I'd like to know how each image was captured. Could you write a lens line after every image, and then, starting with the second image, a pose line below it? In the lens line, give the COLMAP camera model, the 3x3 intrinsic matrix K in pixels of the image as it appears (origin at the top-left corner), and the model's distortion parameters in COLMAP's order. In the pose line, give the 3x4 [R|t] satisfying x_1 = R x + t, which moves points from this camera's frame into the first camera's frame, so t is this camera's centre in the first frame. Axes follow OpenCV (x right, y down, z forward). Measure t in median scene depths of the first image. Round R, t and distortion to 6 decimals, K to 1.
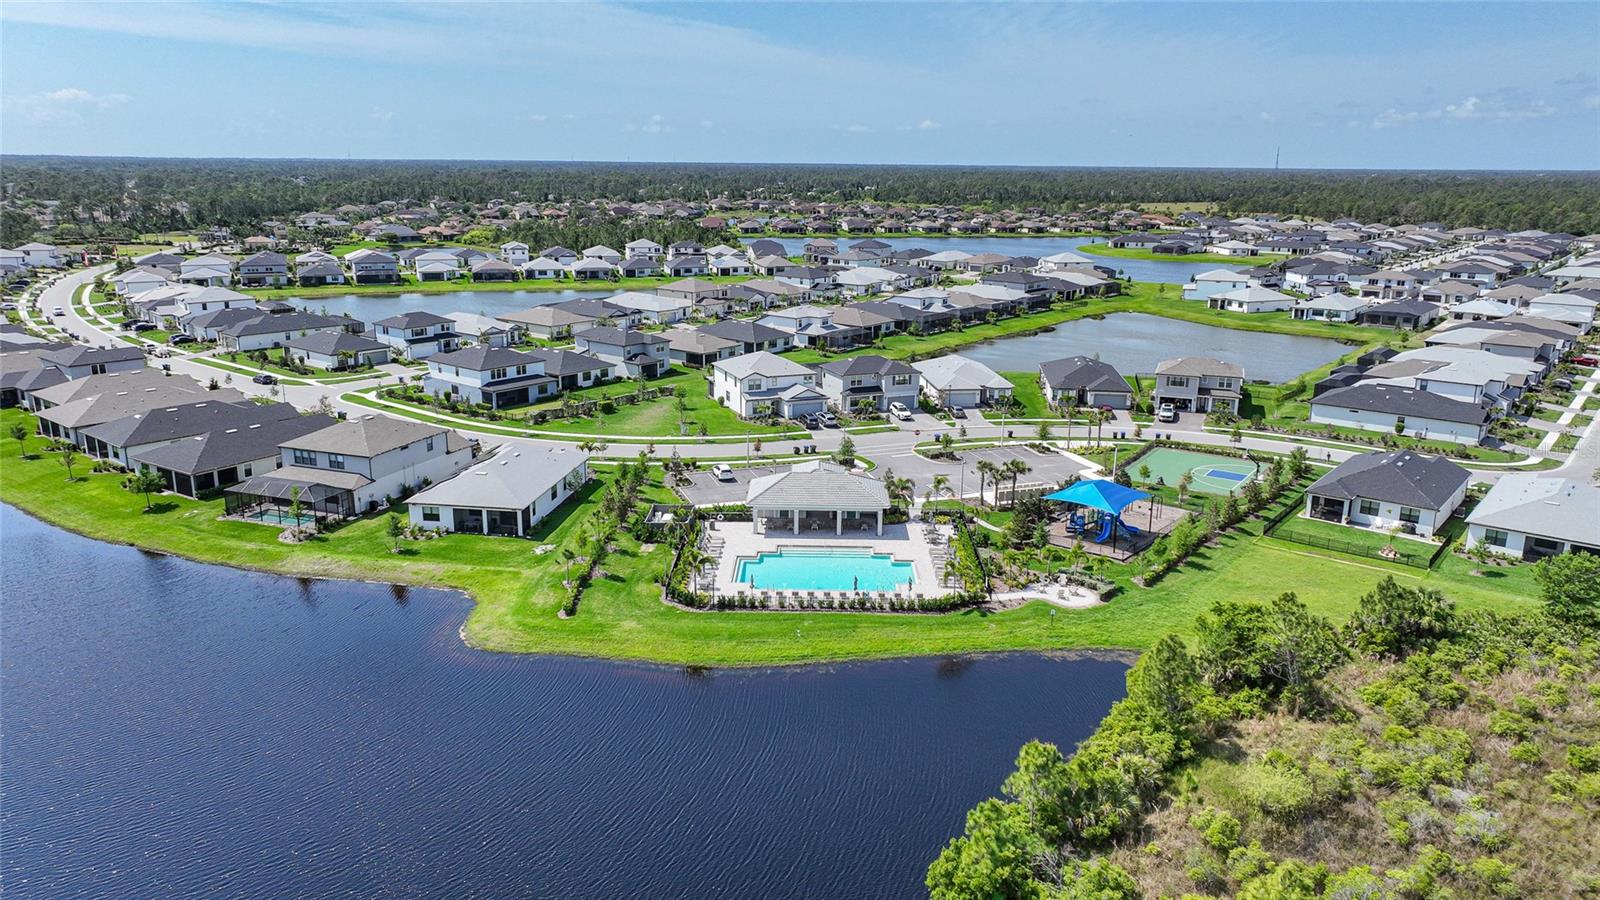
lens RADIAL K [[1122.1, 0, 800.0], [0, 1122.1, 450.0], [0, 0, 1]] dist [0.004547, 0.007251]
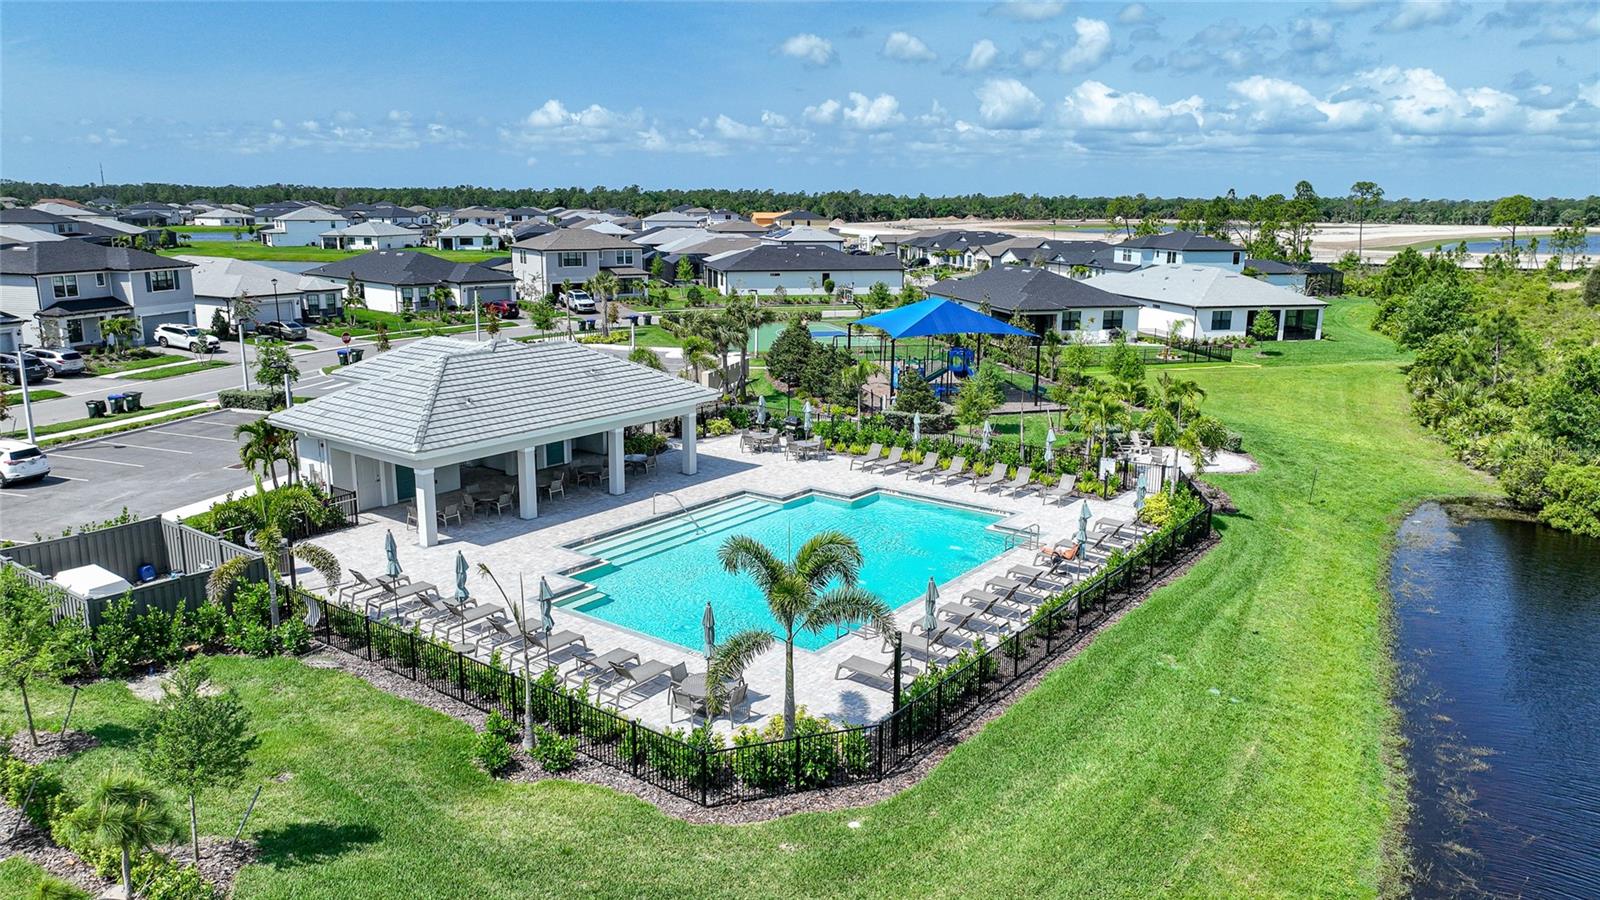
lens RADIAL K [[1122.1, 0, 800.0], [0, 1122.1, 450.0], [0, 0, 1]] dist [0.004547, 0.007251]
pose [[0.584778, -0.180926, 0.790759, -0.180941], [0.199336, 0.976970, 0.076119, 0.035246], [-0.786320, 0.113114, 0.607376, 0.569920]]
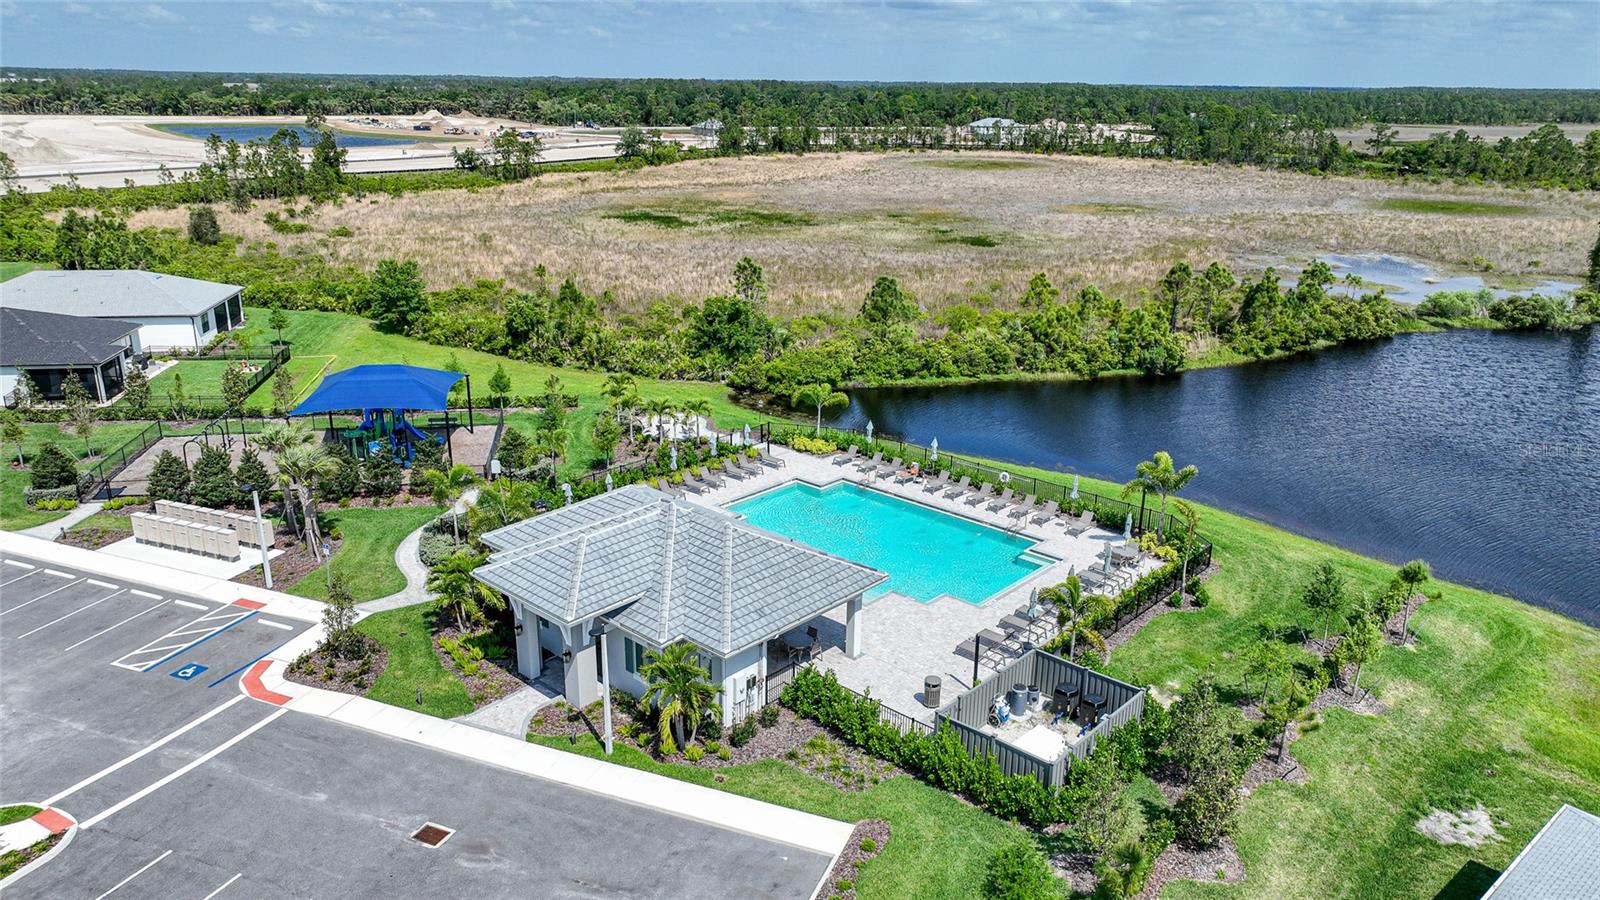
lens RADIAL K [[1122.1, 0, 800.0], [0, 1122.1, 450.0], [0, 0, 1]] dist [0.004547, 0.007251]
pose [[-0.751499, -0.223478, 0.620731, -0.199026], [0.146506, 0.860857, 0.487299, -0.140904], [-0.643262, 0.457146, -0.614192, 0.967011]]
